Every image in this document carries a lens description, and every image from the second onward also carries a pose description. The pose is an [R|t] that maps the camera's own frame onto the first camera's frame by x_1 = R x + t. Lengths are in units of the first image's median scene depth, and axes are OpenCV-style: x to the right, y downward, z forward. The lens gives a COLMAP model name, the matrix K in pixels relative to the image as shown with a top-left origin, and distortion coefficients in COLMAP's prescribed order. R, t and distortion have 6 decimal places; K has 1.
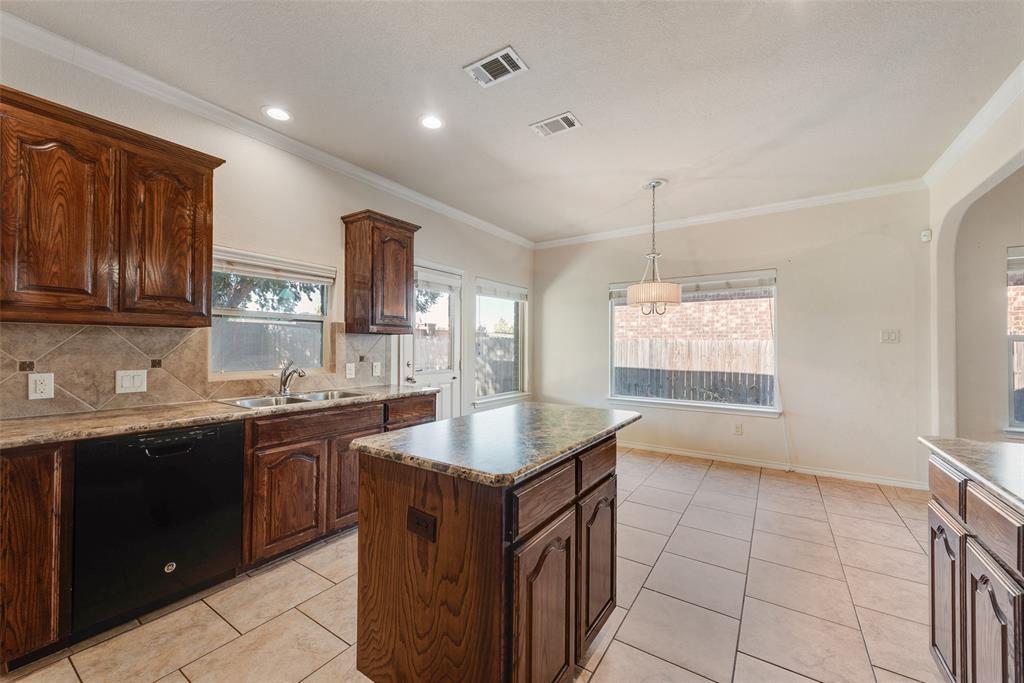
lens RADIAL K [[402.9, 0, 504.3], [0, 402.9, 343.4], [0, 0, 1]] dist [0.009183, -0.001573]
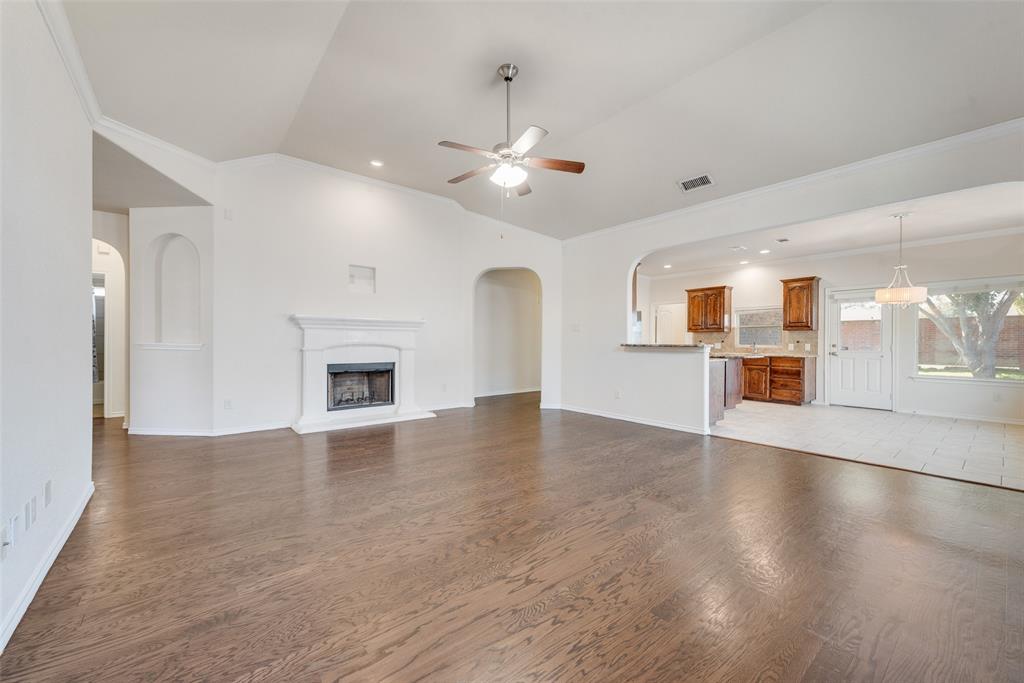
lens RADIAL K [[402.9, 0, 506.6], [0, 402.9, 343.3], [0, 0, 1]] dist [0.009183, -0.001573]
pose [[-0.302021, -0.003895, -0.953293, 2.234657], [0.000175, 0.999991, -0.004141, 0.054704], [0.953301, -0.001417, -0.302018, 0.147288]]
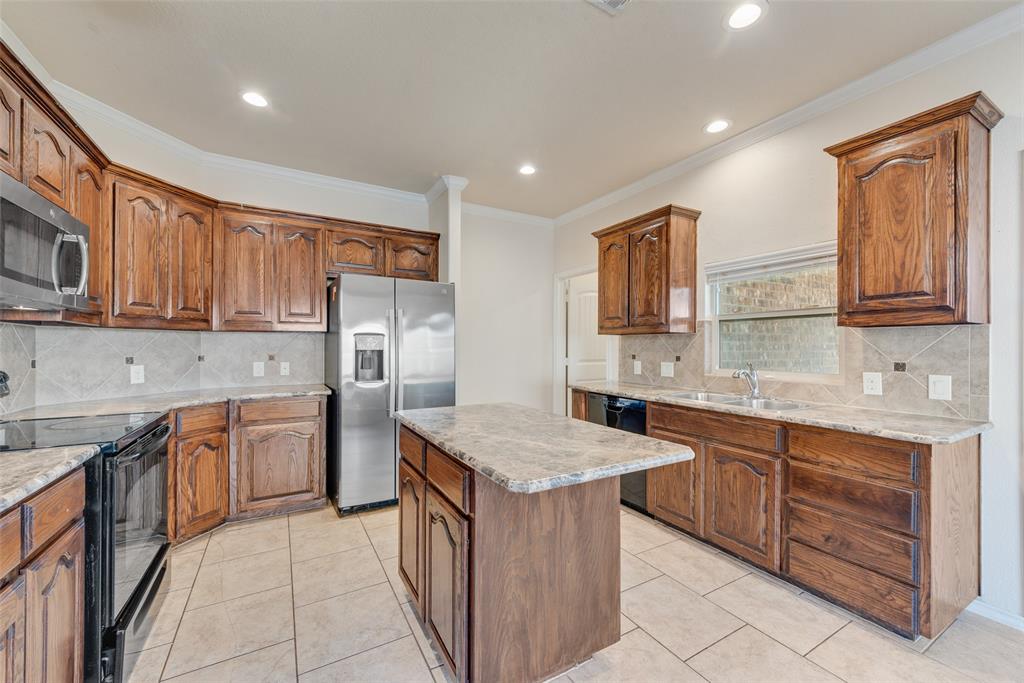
lens RADIAL K [[402.9, 0, 505.5], [0, 402.9, 344.8], [0, 0, 1]] dist [0.009183, -0.001573]
pose [[-0.448177, -0.011416, -0.893872, 0.472275], [-0.001329, 0.999926, -0.012104, 0.012101], [0.893944, -0.004237, -0.448159, 0.736977]]
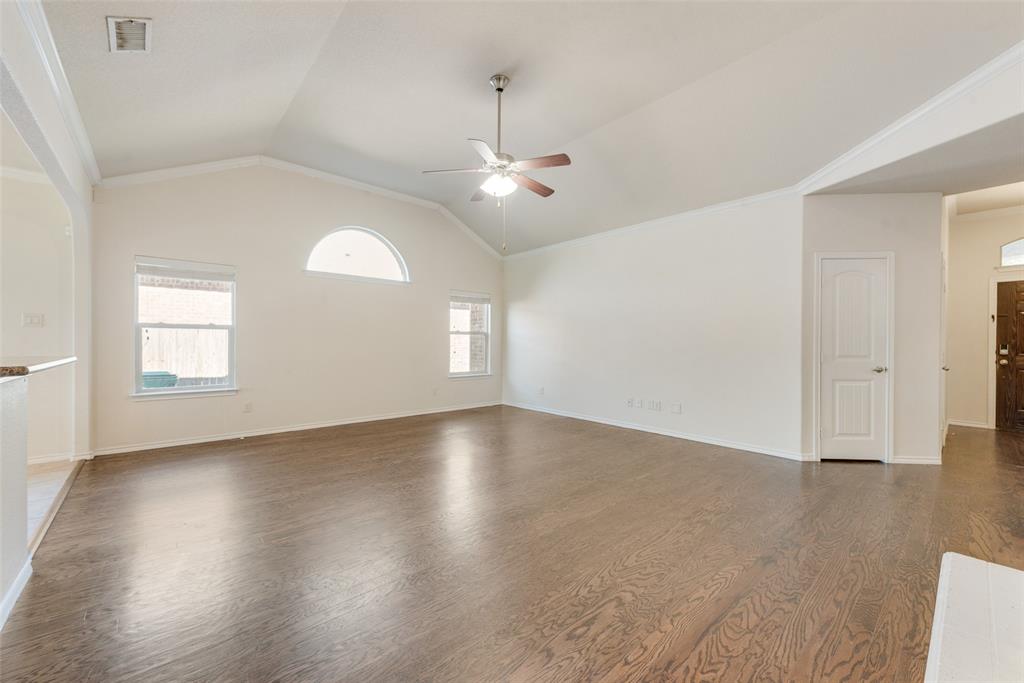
lens RADIAL K [[402.9, 0, 513.3], [0, 402.9, 341.5], [0, 0, 1]] dist [0.009183, -0.001573]
pose [[0.237775, -0.000802, 0.971320, 0.254879], [-0.010450, 0.999940, 0.003384, 0.021930], [-0.971264, -0.010955, 0.237752, -0.459391]]
